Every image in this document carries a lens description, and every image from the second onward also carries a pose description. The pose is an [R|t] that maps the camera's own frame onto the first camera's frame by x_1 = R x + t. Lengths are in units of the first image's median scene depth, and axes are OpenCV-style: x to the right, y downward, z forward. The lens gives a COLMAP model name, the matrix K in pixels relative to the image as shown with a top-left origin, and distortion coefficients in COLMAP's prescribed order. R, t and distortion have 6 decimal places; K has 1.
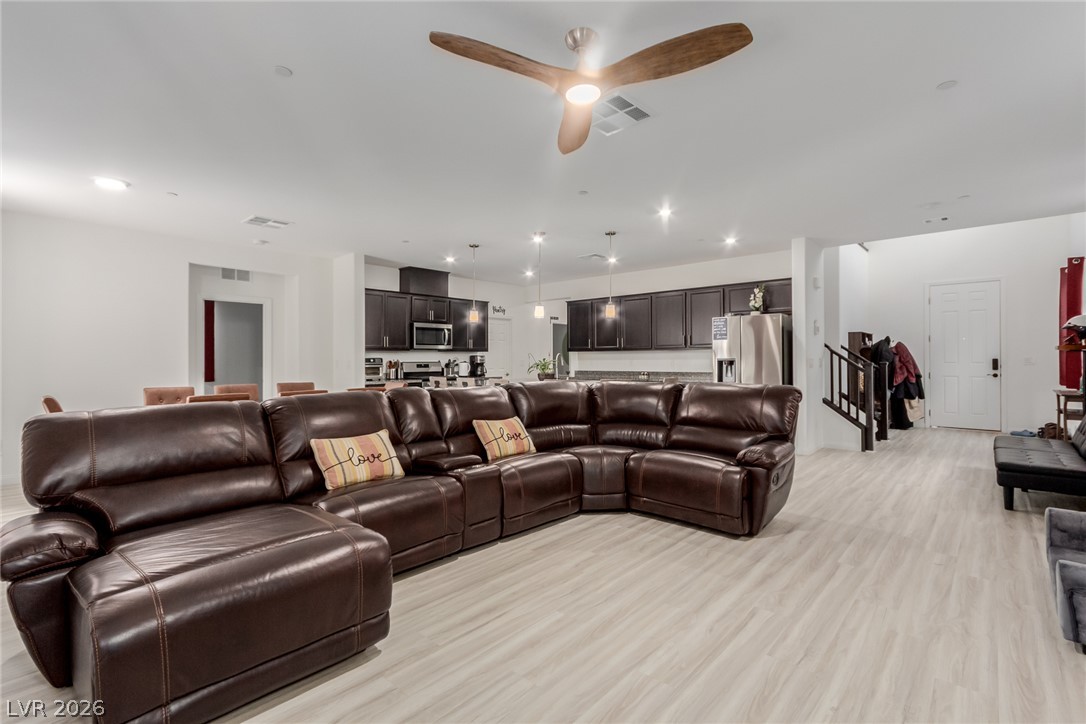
lens RADIAL K [[501.6, 0, 548.3], [0, 501.6, 359.0], [0, 0, 1]] dist [0.004647, -0.000123]
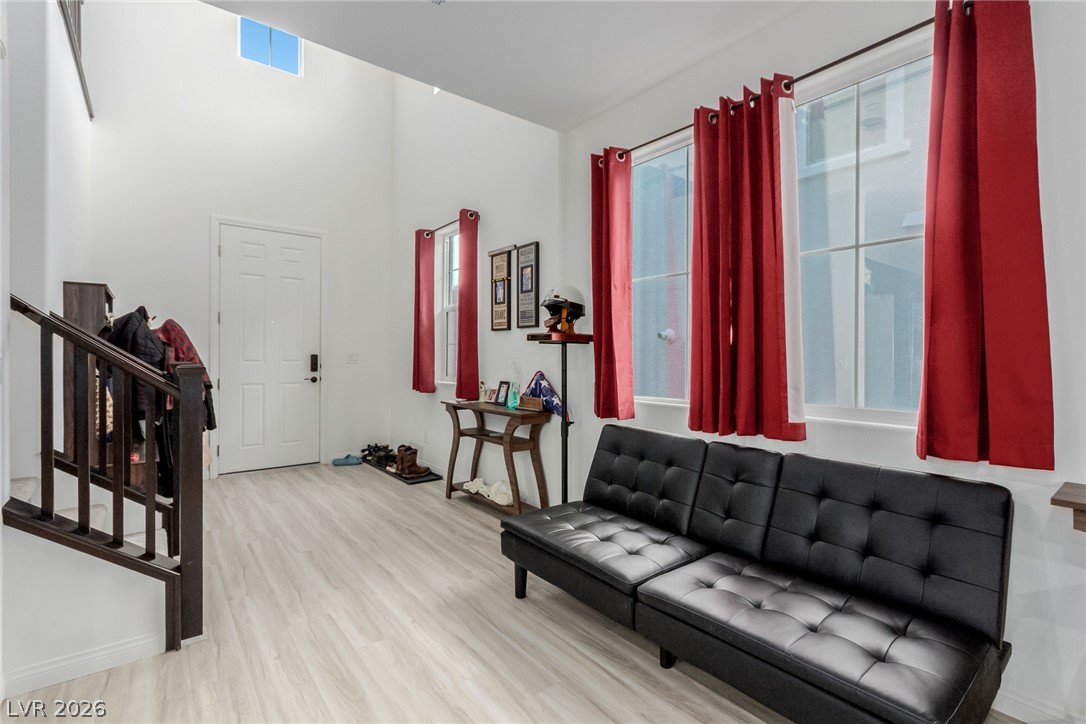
lens RADIAL K [[501.6, 0, 550.8], [0, 501.6, 358.0], [0, 0, 1]] dist [0.004647, -0.000123]
pose [[0.168855, -0.001683, 0.985640, 0.309715], [-0.005986, 0.999978, 0.002733, 0.000304], [-0.985623, -0.006361, 0.168841, 0.620347]]
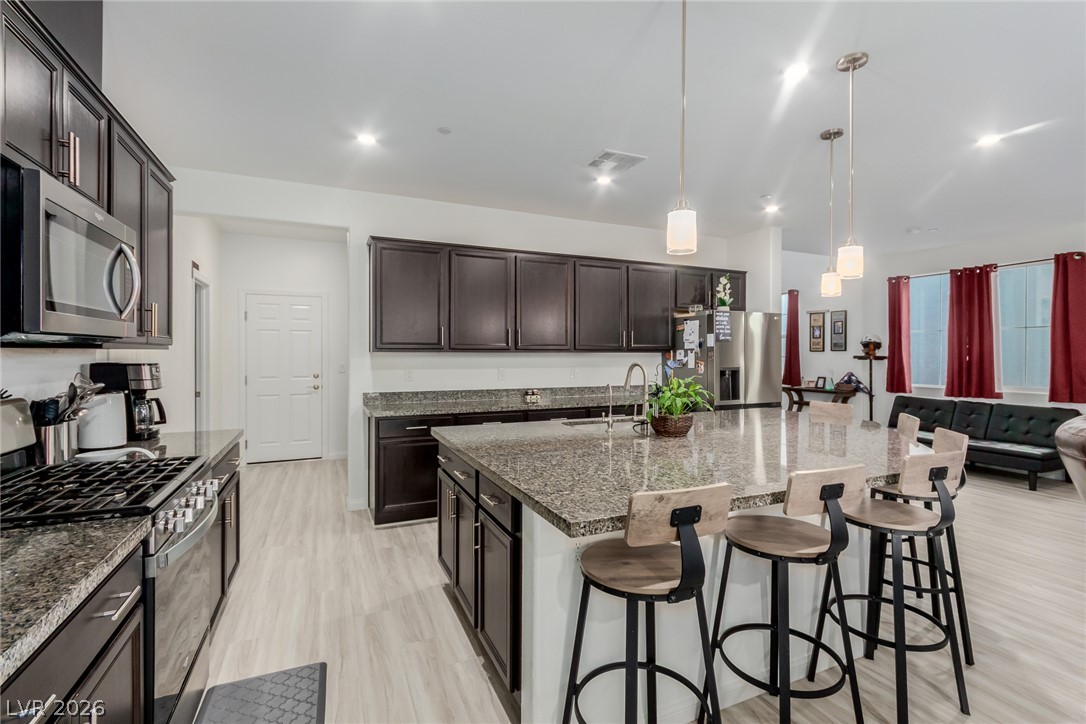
lens RADIAL K [[501.6, 0, 544.4], [0, 501.6, 356.0], [0, 0, 1]] dist [0.004647, -0.000123]
pose [[0.410748, 0.002244, 0.911746, -0.392834], [-0.009896, 0.999949, 0.001997, -0.014121], [-0.911695, -0.009842, 0.410749, 0.855070]]
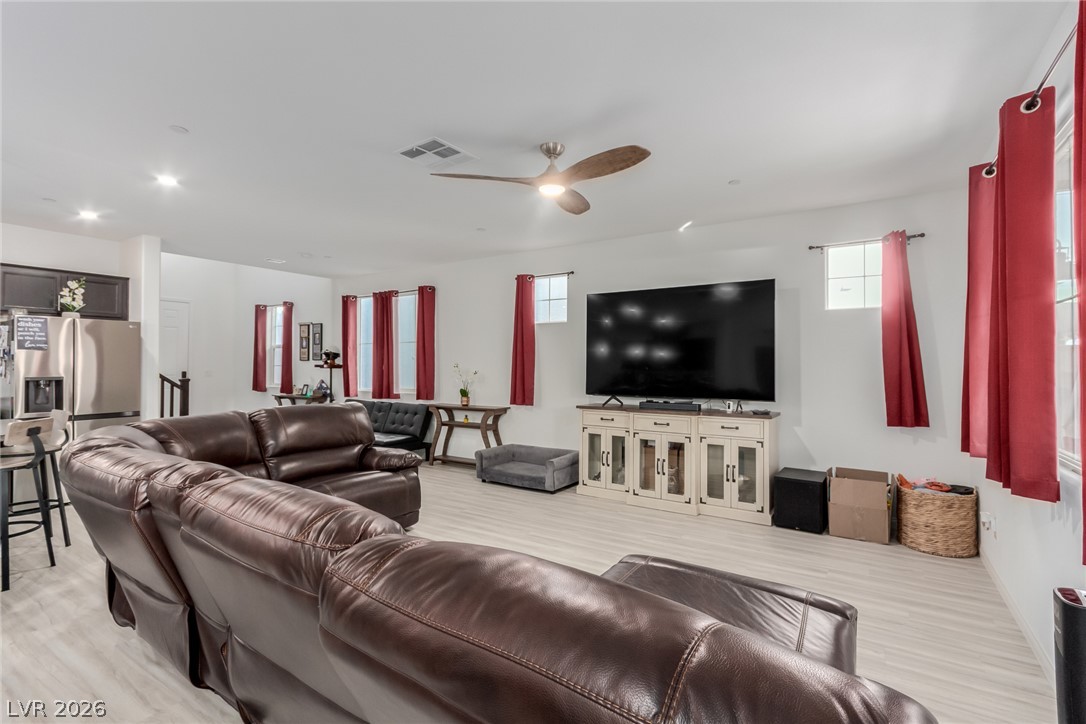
lens RADIAL K [[501.6, 0, 551.9], [0, 501.6, 358.2], [0, 0, 1]] dist [0.004647, -0.000123]
pose [[-0.161616, 0.015764, 0.986728, -0.399804], [-0.005952, 0.999839, -0.016949, -0.017065], [-0.986836, -0.008612, -0.161496, 0.389417]]
